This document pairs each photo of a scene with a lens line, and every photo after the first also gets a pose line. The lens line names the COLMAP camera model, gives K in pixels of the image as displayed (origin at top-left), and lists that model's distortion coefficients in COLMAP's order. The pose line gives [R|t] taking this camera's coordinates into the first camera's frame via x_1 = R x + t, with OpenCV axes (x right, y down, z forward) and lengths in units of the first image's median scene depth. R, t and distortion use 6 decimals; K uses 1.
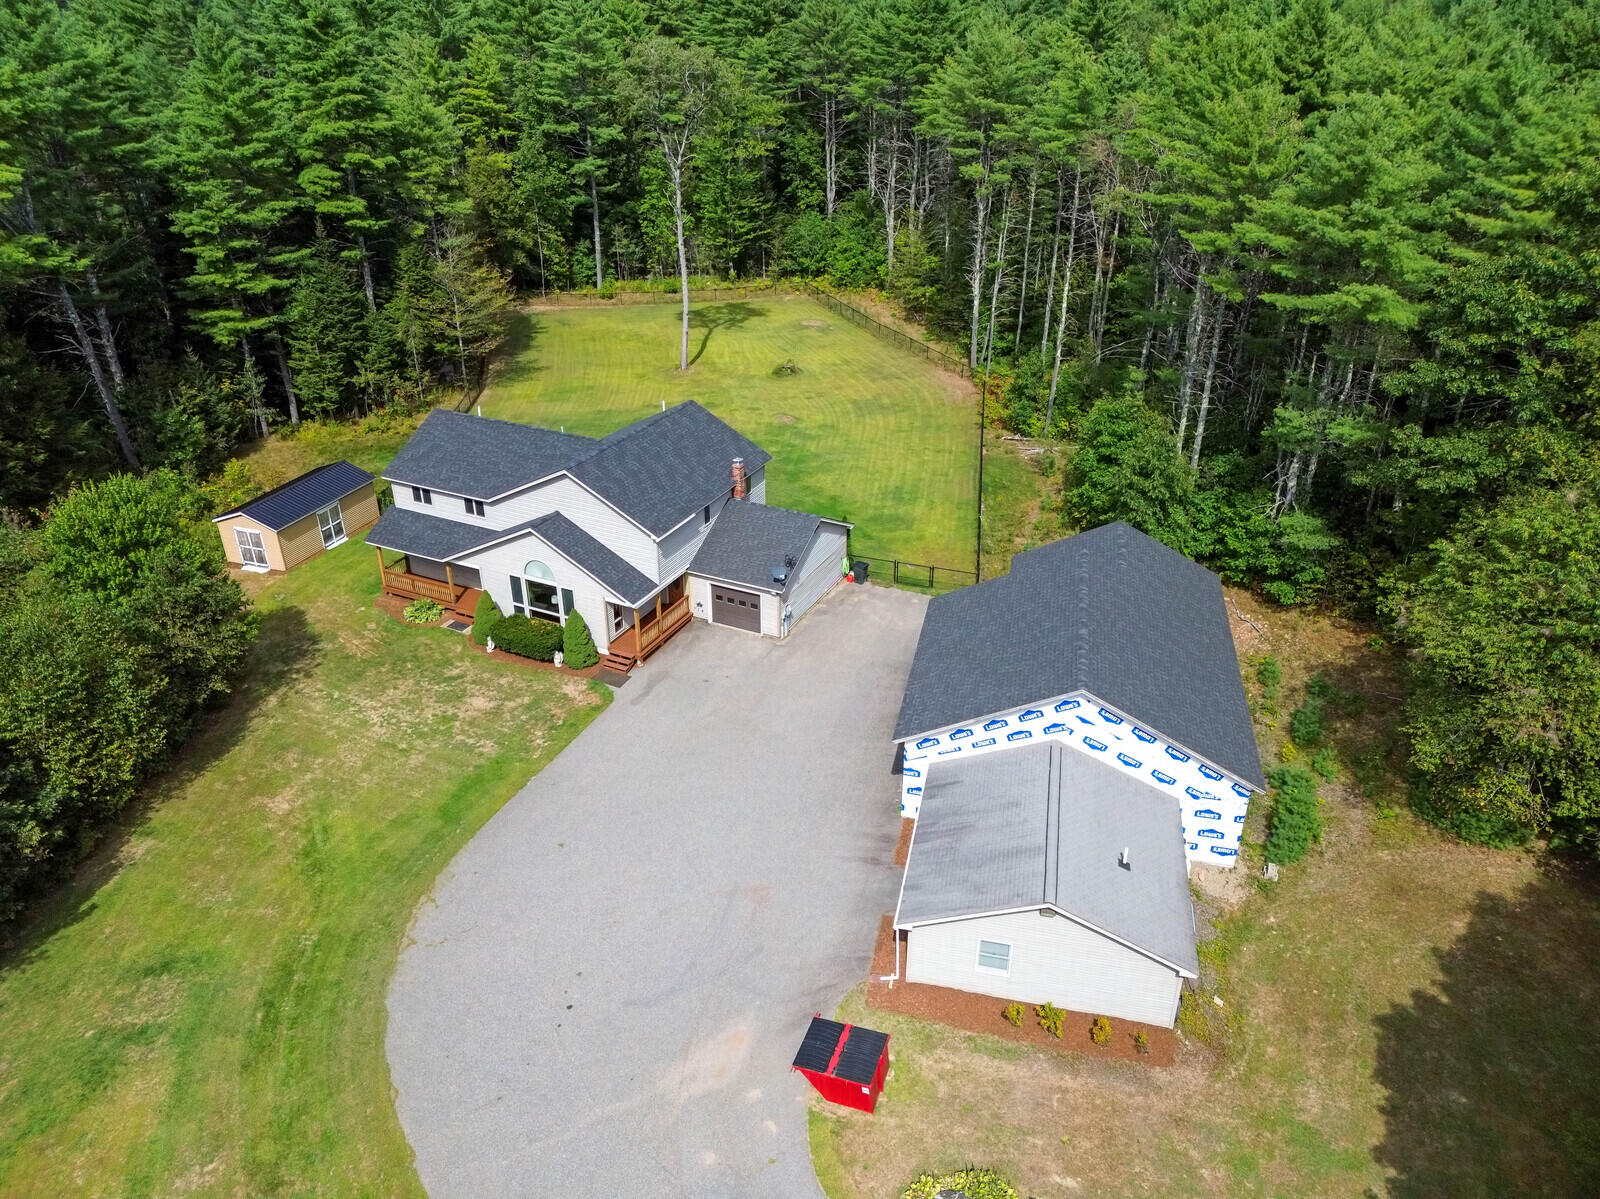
lens RADIAL K [[1101.7, 0, 804.5], [0, 1101.7, 620.1], [0, 0, 1]] dist [0.081906, -0.070689]
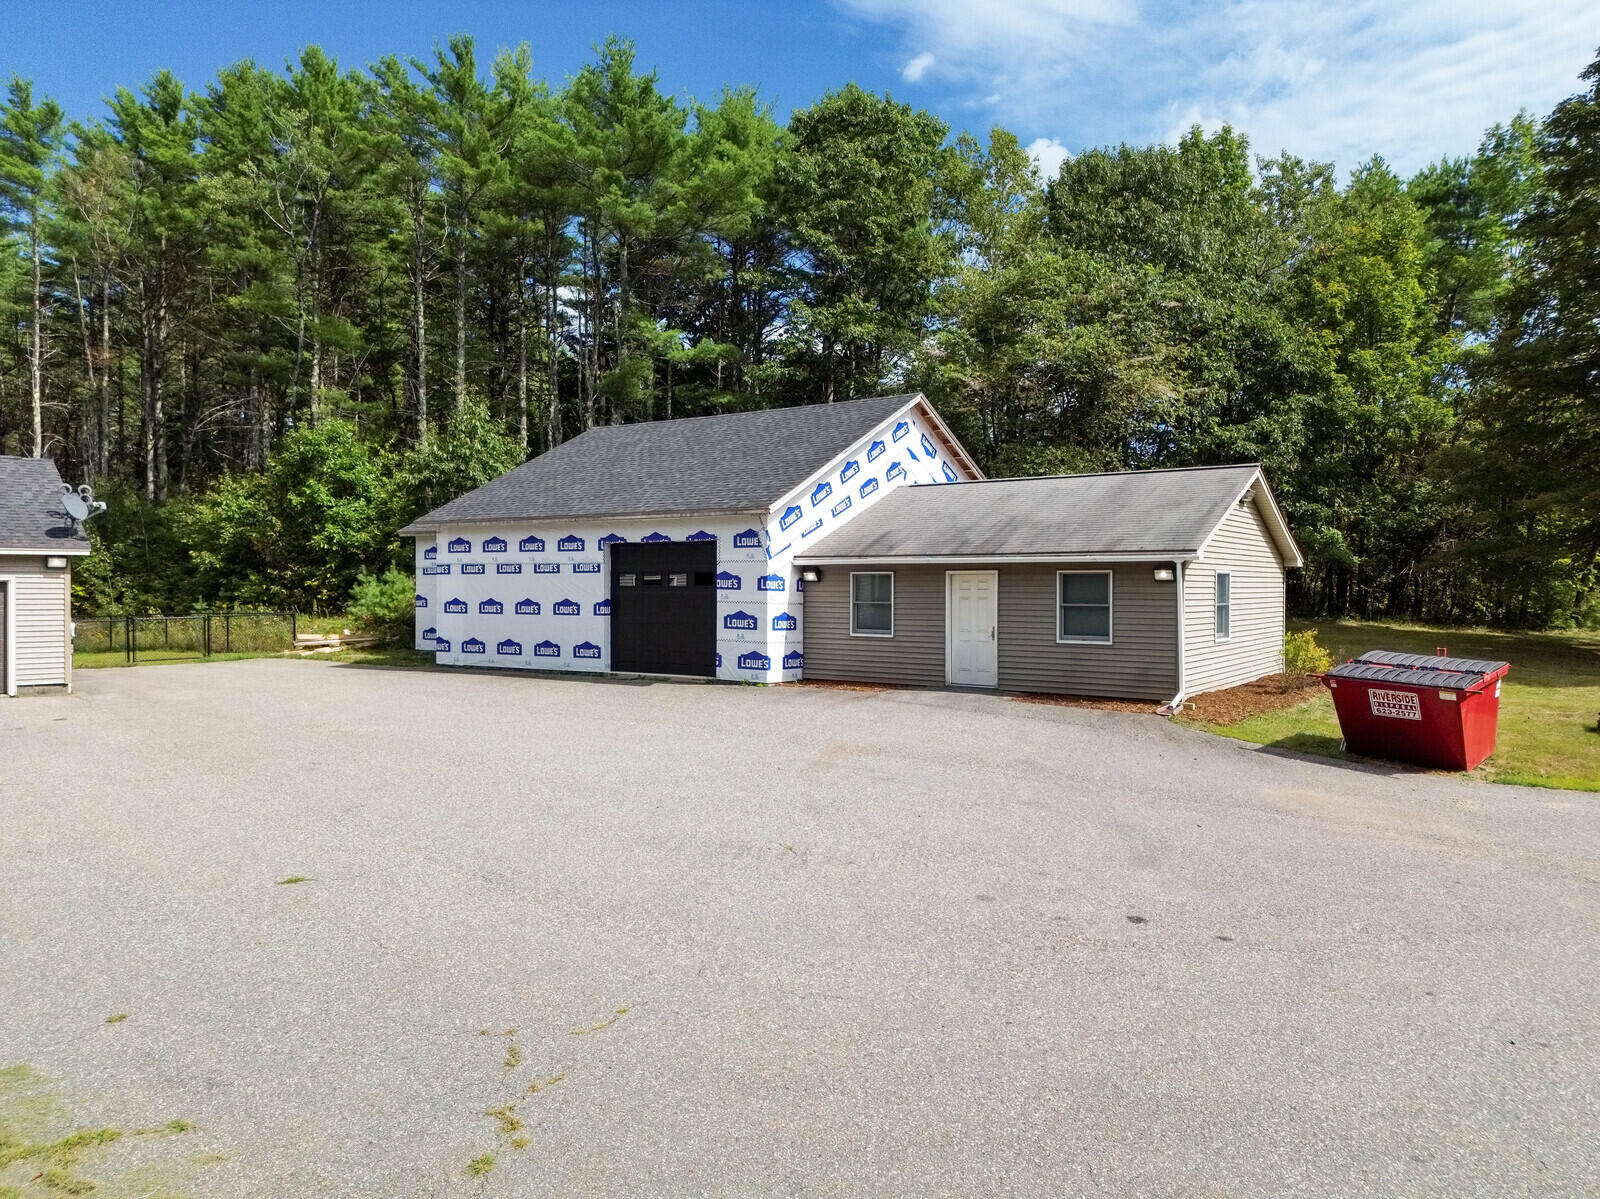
lens RADIAL K [[1123.9, 0, 803.5], [0, 1123.9, 599.2], [0, 0, 1]] dist [0.081225, -0.073673]
pose [[0.372805, -0.014168, 0.927802, -0.326274], [0.448998, 0.877786, -0.167010, 0.188109], [-0.812045, 0.478843, 0.333604, 0.610826]]
